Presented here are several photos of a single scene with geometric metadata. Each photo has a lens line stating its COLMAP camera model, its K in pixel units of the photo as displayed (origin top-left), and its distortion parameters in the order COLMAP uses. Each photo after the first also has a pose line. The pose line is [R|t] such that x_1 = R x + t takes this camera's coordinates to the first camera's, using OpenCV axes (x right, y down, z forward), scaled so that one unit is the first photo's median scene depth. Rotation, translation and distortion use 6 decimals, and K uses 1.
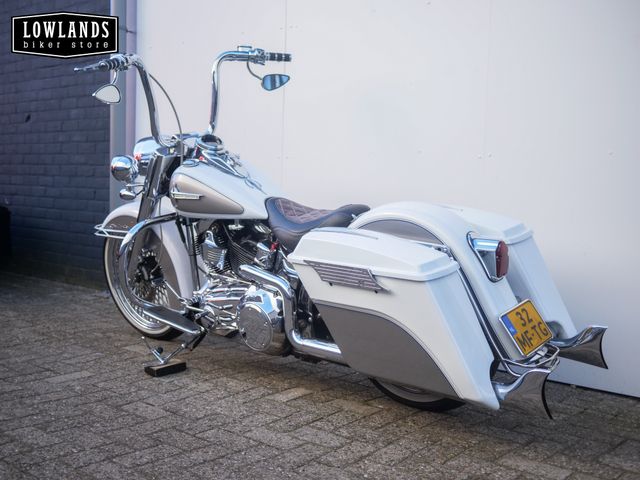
lens RADIAL K [[740.6, 0, 320.0], [0, 740.6, 240.0], [0, 0, 1]] dist [-0.015407, 0.022928]
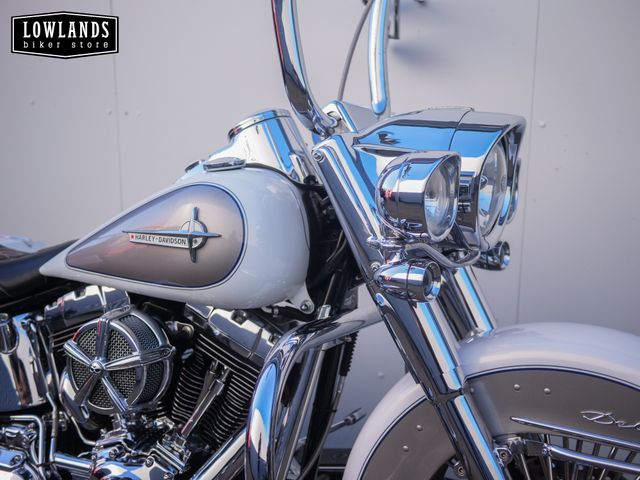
lens RADIAL K [[740.6, 0, 320.0], [0, 740.6, 240.0], [0, 0, 1]] dist [-0.015407, 0.022928]
pose [[0.968949, -0.077199, 0.234902, -0.059557], [0.039336, 0.986040, 0.161797, -0.144126], [-0.244113, -0.147533, 0.958459, 0.602693]]
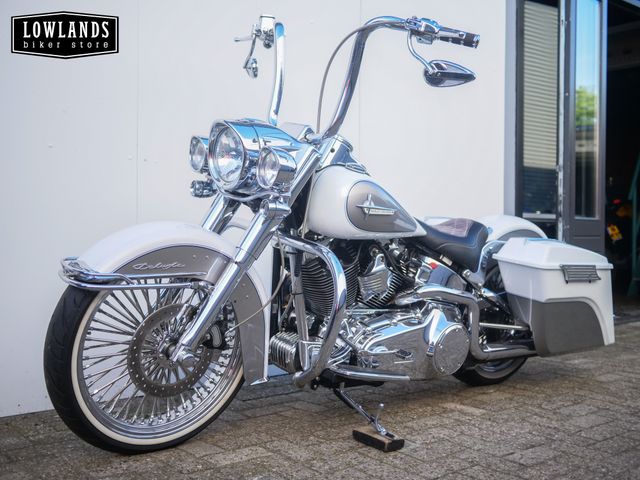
lens RADIAL K [[740.6, 0, 320.0], [0, 740.6, 240.0], [0, 0, 1]] dist [-0.015407, 0.022928]
pose [[0.156062, -0.039315, 0.986965, -1.048851], [0.065532, 0.997418, 0.029370, -0.060555], [-0.985571, 0.060094, 0.158235, 1.018826]]
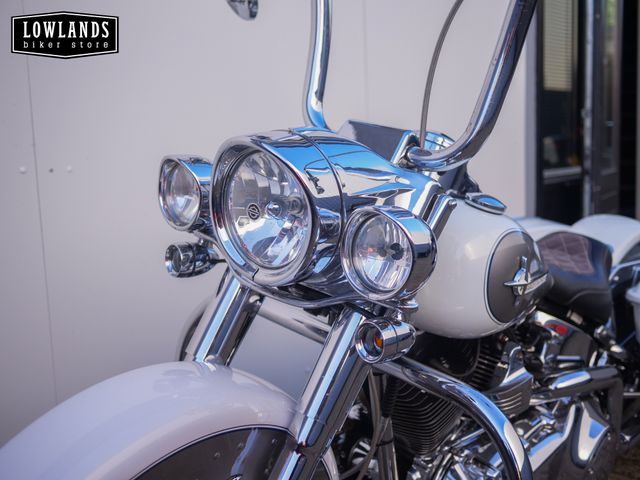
lens RADIAL K [[740.6, 0, 320.0], [0, 740.6, 240.0], [0, 0, 1]] dist [-0.015407, 0.022928]
pose [[0.000515, -0.165550, 0.986201, -0.640690], [0.102013, 0.981065, 0.164635, -0.178308], [-0.994783, 0.100521, 0.017393, 1.203216]]
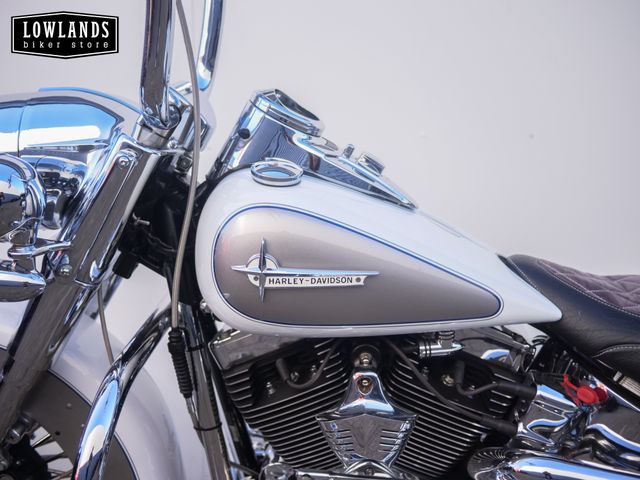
lens RADIAL K [[728.2, 0, 320.0], [0, 728.2, 240.0], [0, 0, 1]] dist [-0.014003, -0.000019]
pose [[0.798740, -0.088693, 0.595104, -0.393403], [0.074346, 0.996044, 0.048663, -0.098553], [-0.597066, 0.005374, 0.802174, 0.806876]]
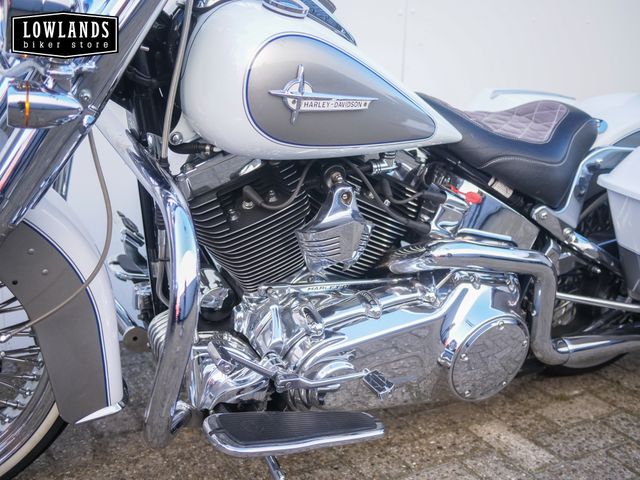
lens RADIAL K [[740.6, 0, 320.0], [0, 740.6, 240.0], [0, 0, 1]] dist [-0.015407, 0.022928]
pose [[0.338724, -0.241555, 0.909350, -0.573510], [0.038323, 0.969223, 0.243185, -0.089537], [-0.940105, -0.047523, 0.337556, 0.952940]]
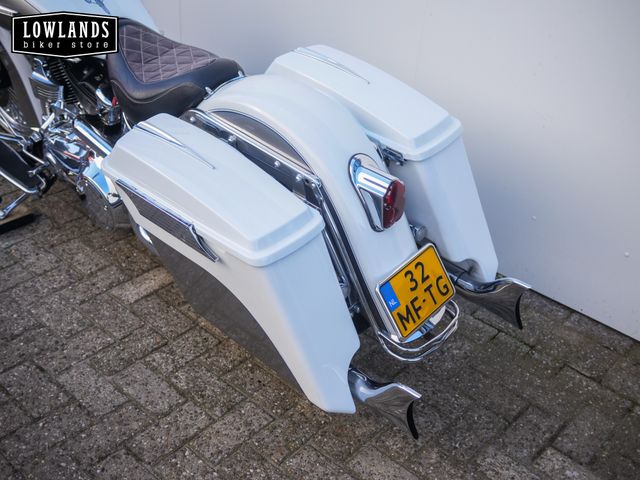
lens RADIAL K [[740.6, 0, 320.0], [0, 740.6, 240.0], [0, 0, 1]] dist [-0.015407, 0.022928]
pose [[0.998350, 0.057380, -0.002341, 0.151511], [-0.049777, 0.884951, 0.463016, -0.221843], [0.028639, -0.462135, 0.886347, 0.305291]]
